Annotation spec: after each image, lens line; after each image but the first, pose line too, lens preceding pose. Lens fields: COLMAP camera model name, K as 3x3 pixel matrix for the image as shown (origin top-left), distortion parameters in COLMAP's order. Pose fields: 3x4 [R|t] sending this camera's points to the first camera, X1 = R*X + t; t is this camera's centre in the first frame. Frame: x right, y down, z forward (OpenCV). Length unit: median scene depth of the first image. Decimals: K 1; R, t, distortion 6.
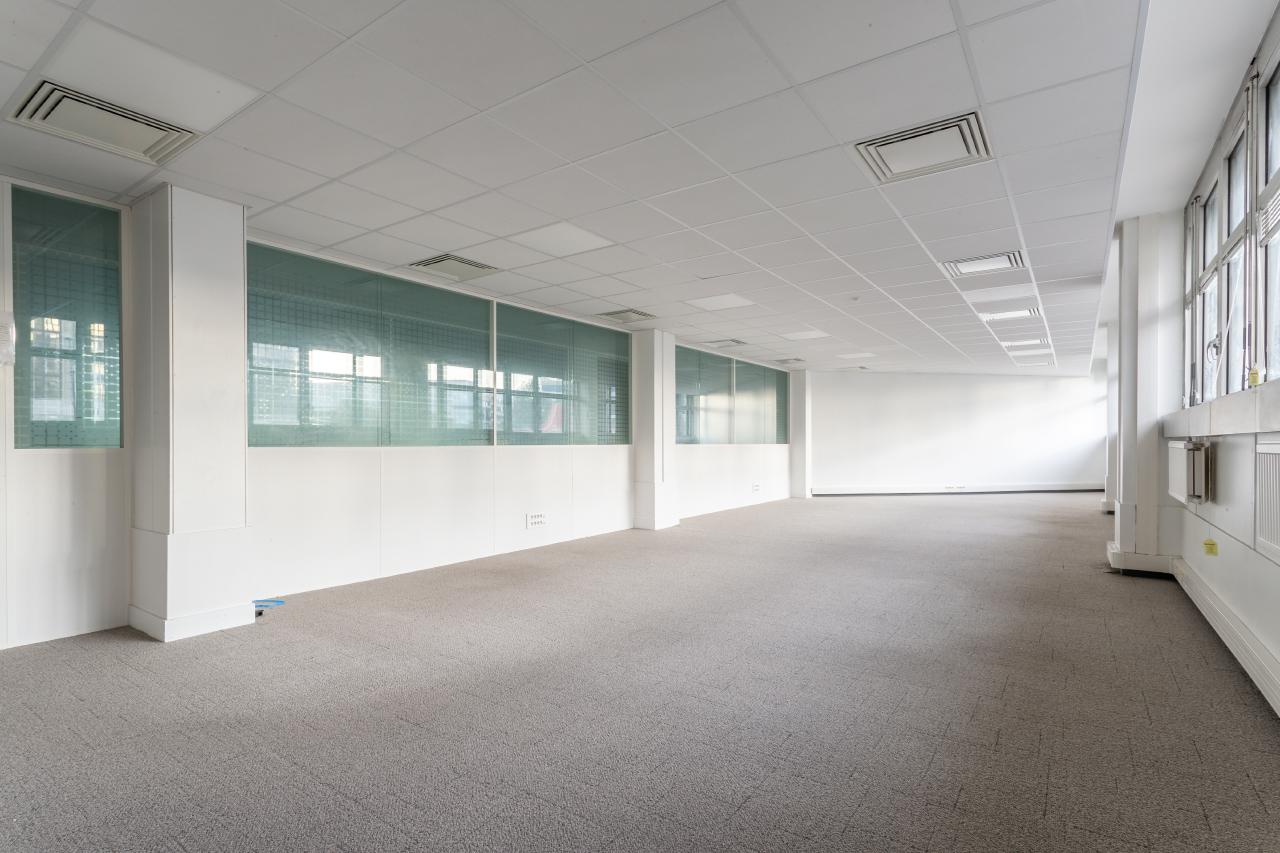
lens RADIAL K [[618.4, 0, 641.8], [0, 618.4, 447.5], [0, 0, 1]] dist [0.028848, 0.000137]
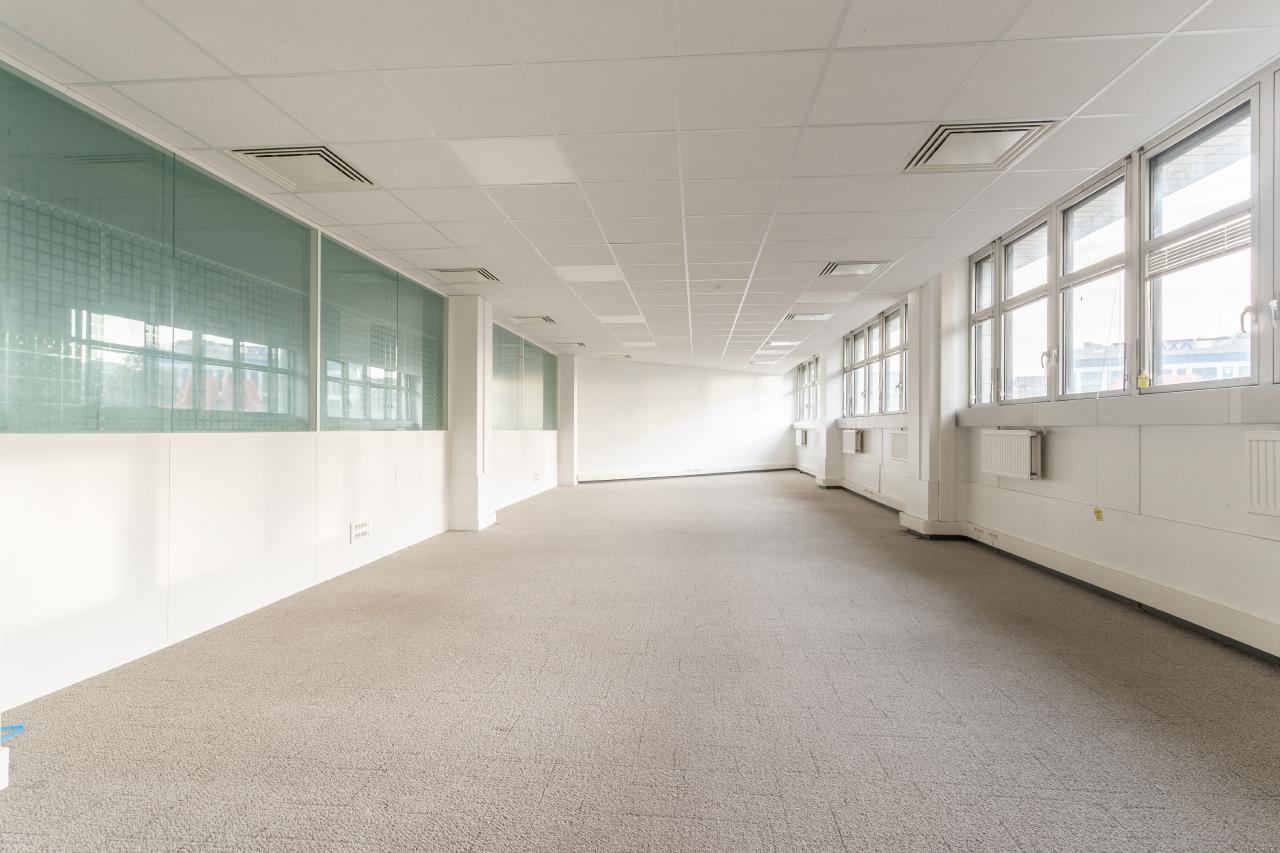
lens RADIAL K [[623.6, 0, 640.2], [0, 623.6, 434.1], [0, 0, 1]] dist [0.039159, 0.000404]
pose [[0.873925, 0.000186, 0.486062, -0.200788], [-0.000577, 1.000000, 0.000655, -0.000862], [-0.486061, -0.000853, 0.873924, 0.134861]]
